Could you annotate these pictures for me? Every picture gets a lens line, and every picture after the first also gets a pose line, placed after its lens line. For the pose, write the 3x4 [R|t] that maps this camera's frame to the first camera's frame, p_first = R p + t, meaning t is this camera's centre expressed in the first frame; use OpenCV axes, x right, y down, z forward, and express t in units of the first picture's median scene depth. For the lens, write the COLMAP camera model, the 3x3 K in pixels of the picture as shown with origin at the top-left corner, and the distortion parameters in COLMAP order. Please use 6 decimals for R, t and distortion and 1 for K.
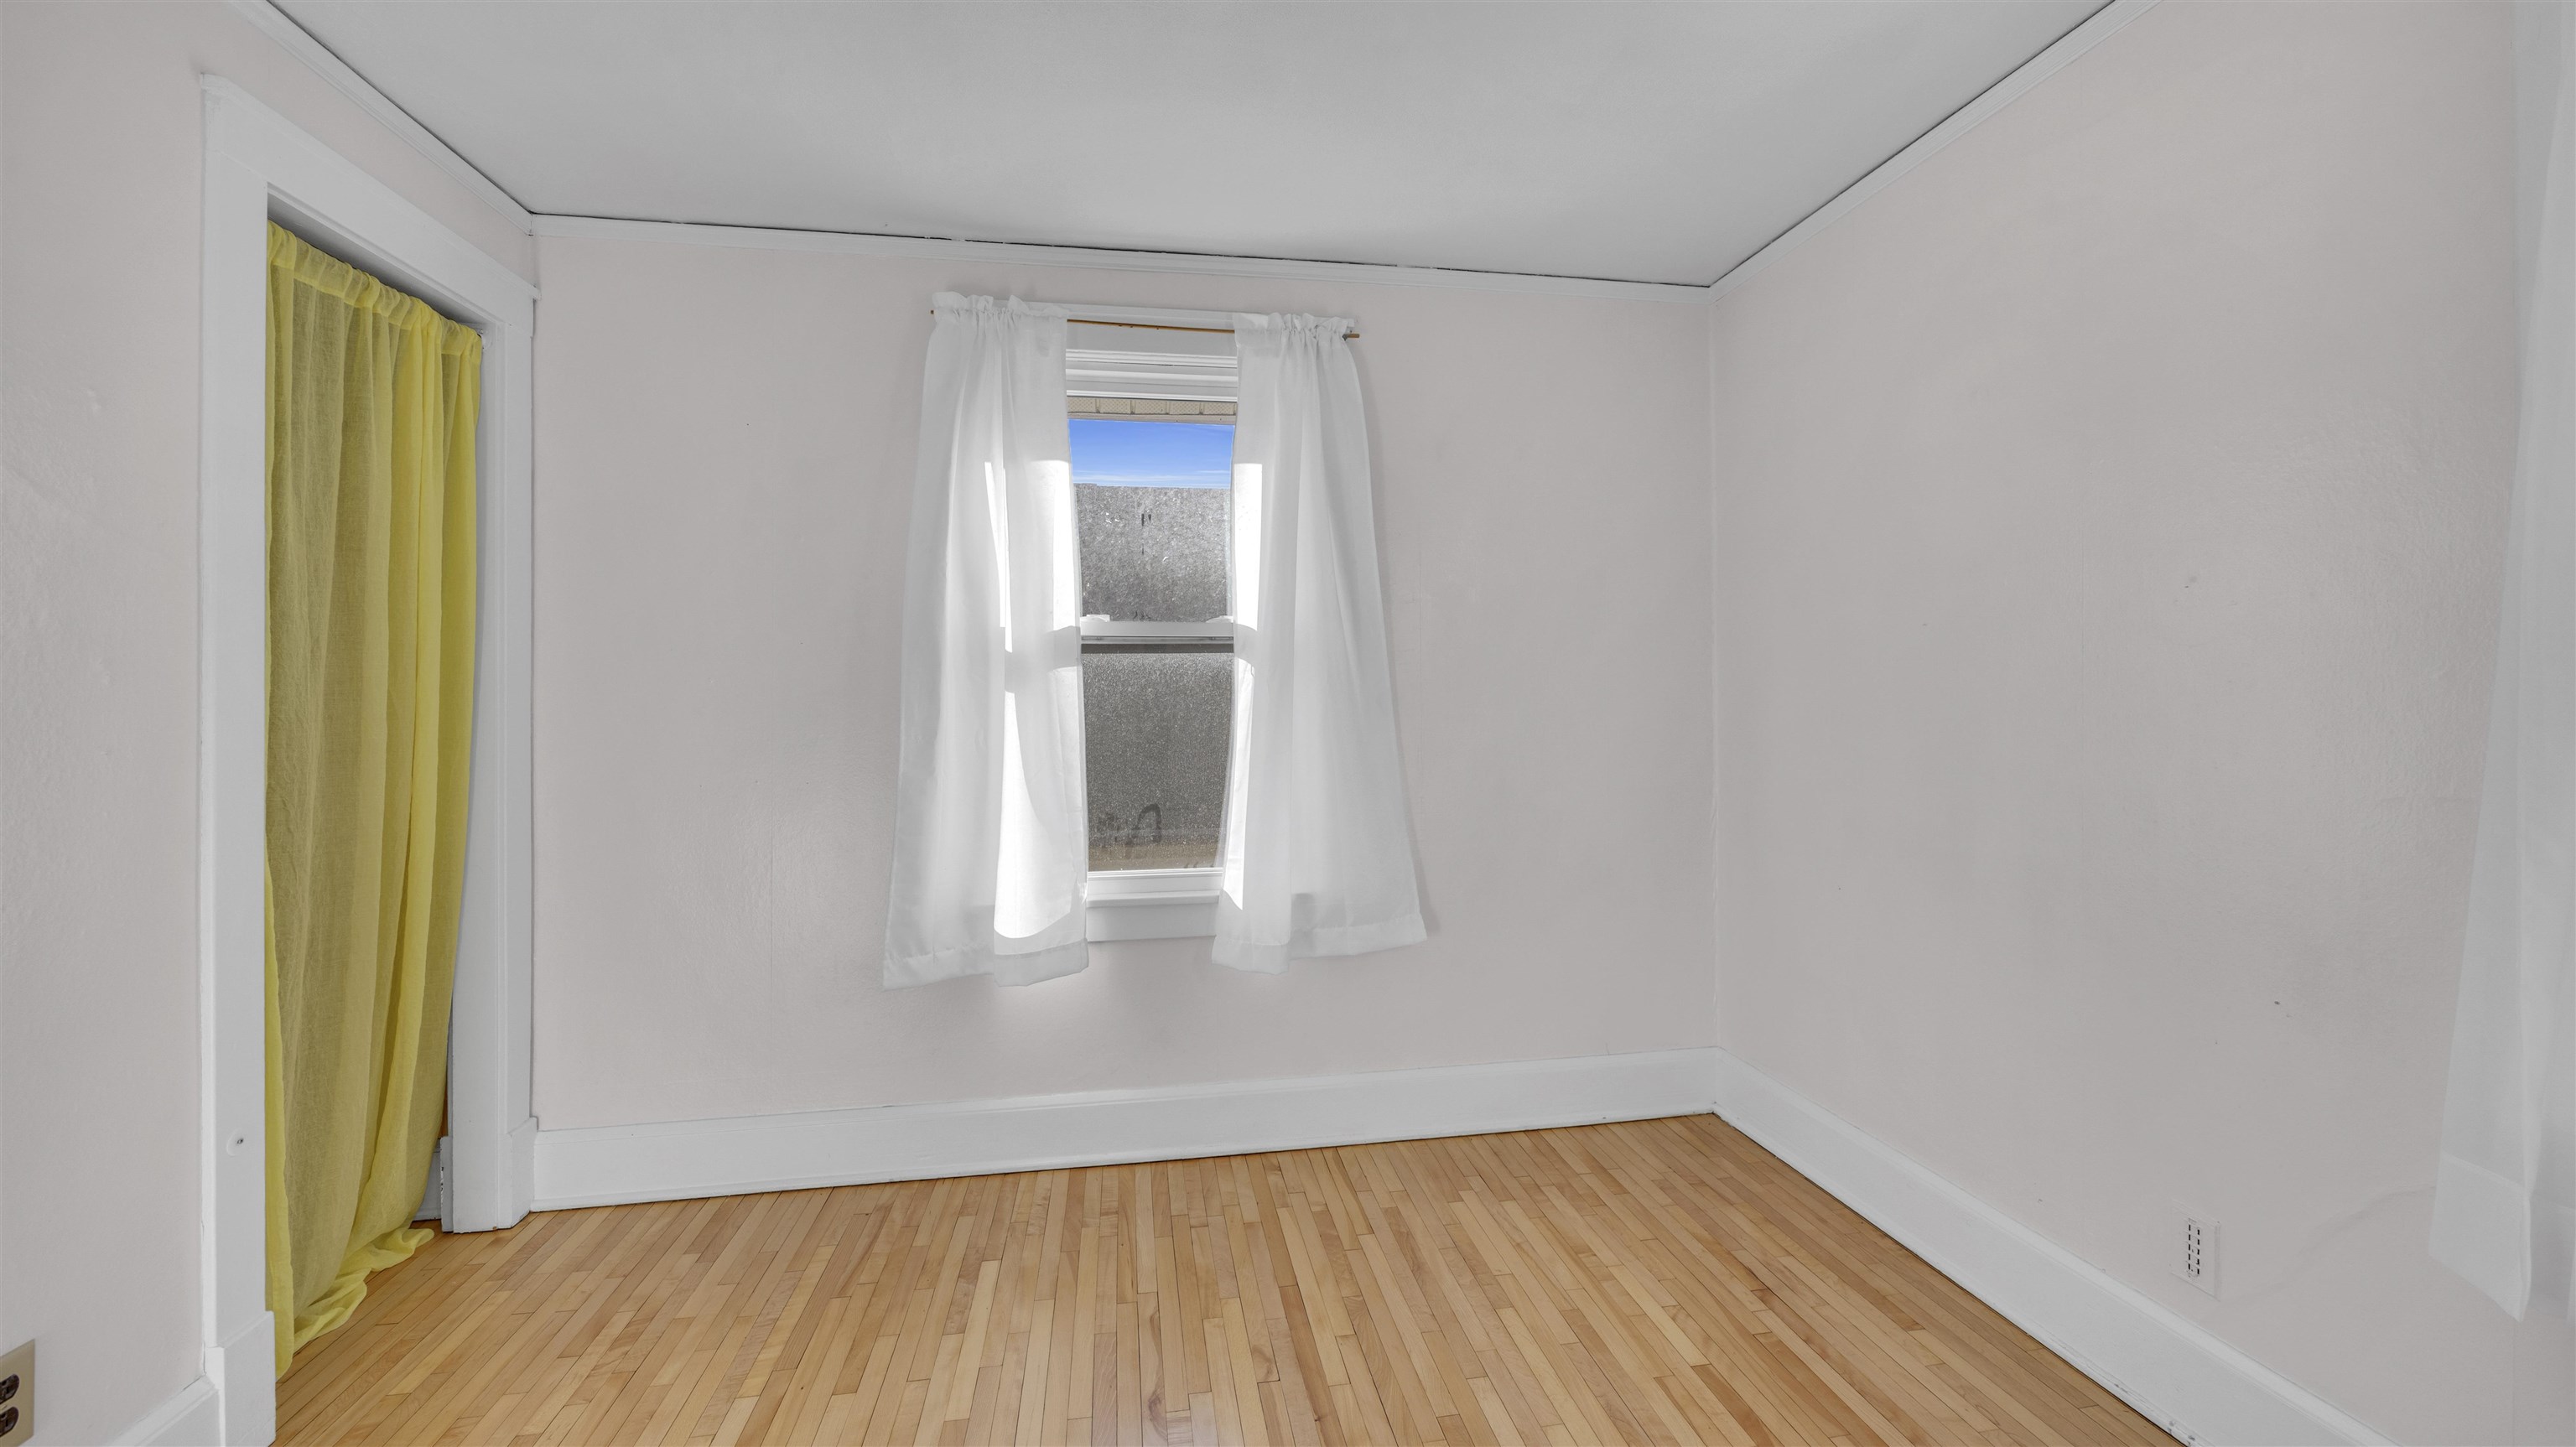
lens RADIAL K [[989.0, 0, 1287.6], [0, 989.0, 679.1], [0, 0, 1]] dist [-0.001833, -0.000096]
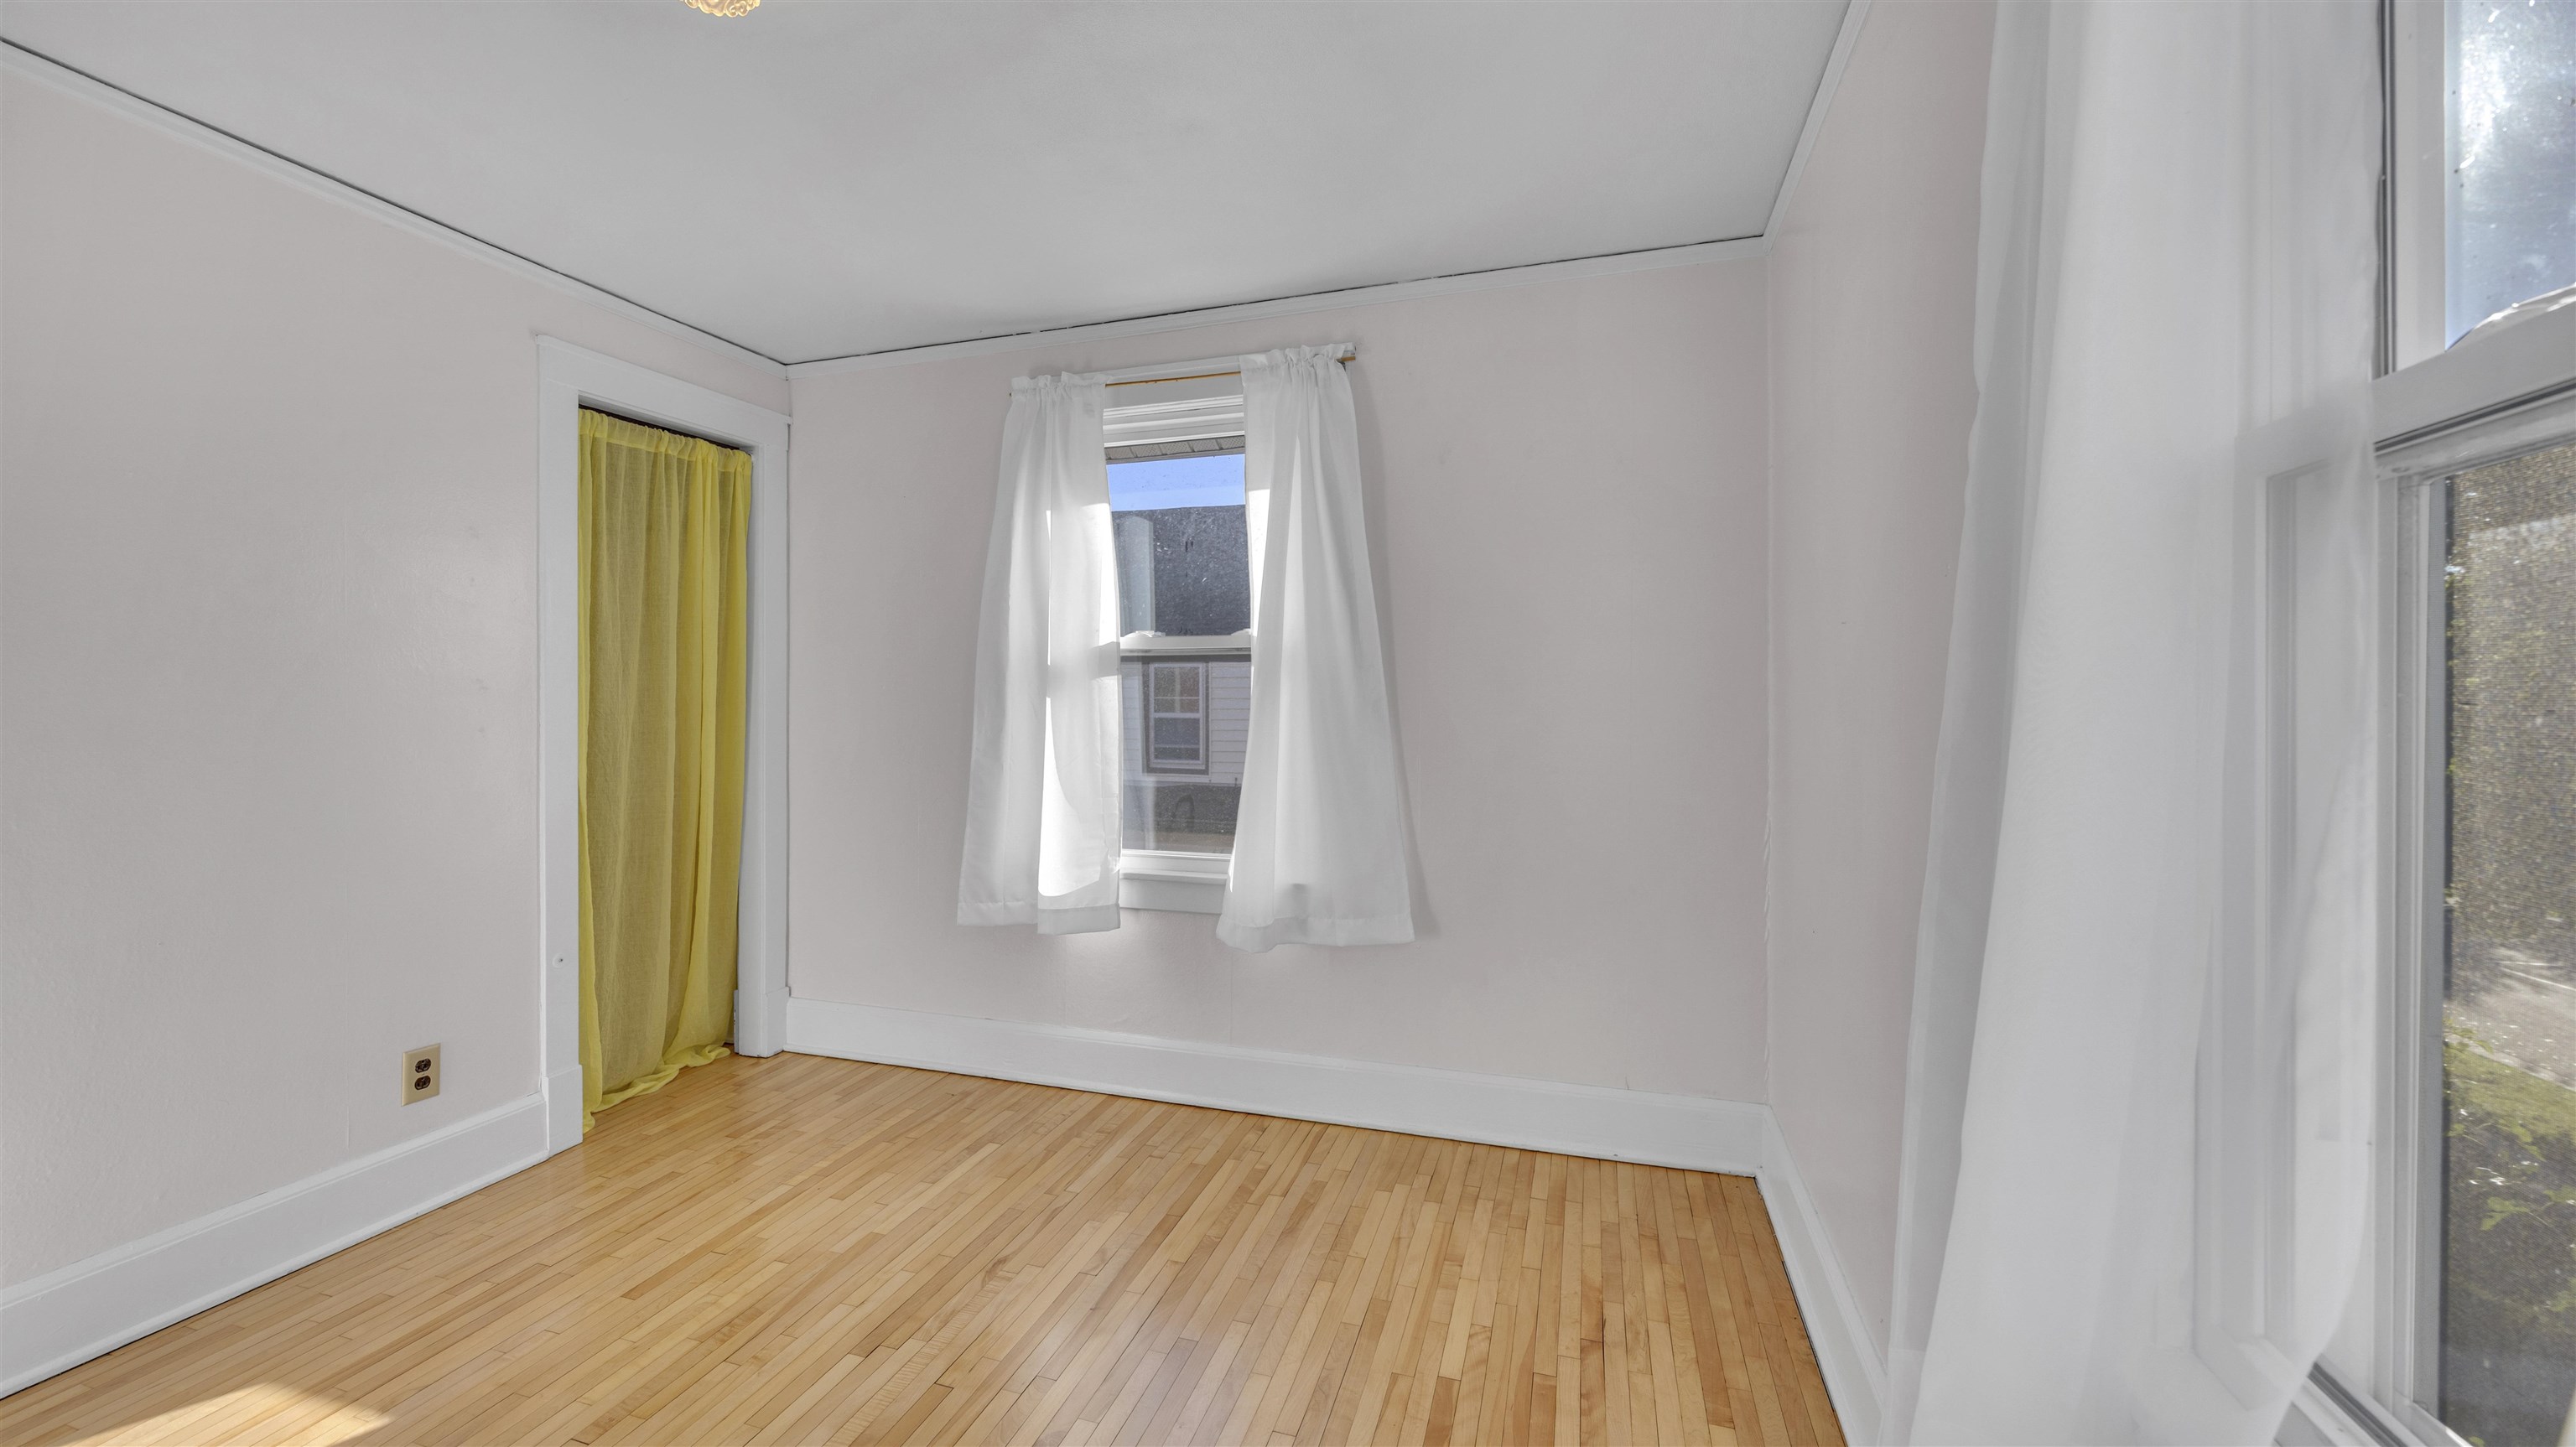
lens RADIAL K [[987.5, 0, 1281.0], [0, 987.5, 691.0], [0, 0, 1]] dist [-0.002555, -0.000007]
pose [[0.891605, 0.002268, -0.452808, 0.548708], [0.002738, 0.999942, 0.010400, -0.006714], [0.452806, -0.010513, 0.891547, 0.034481]]
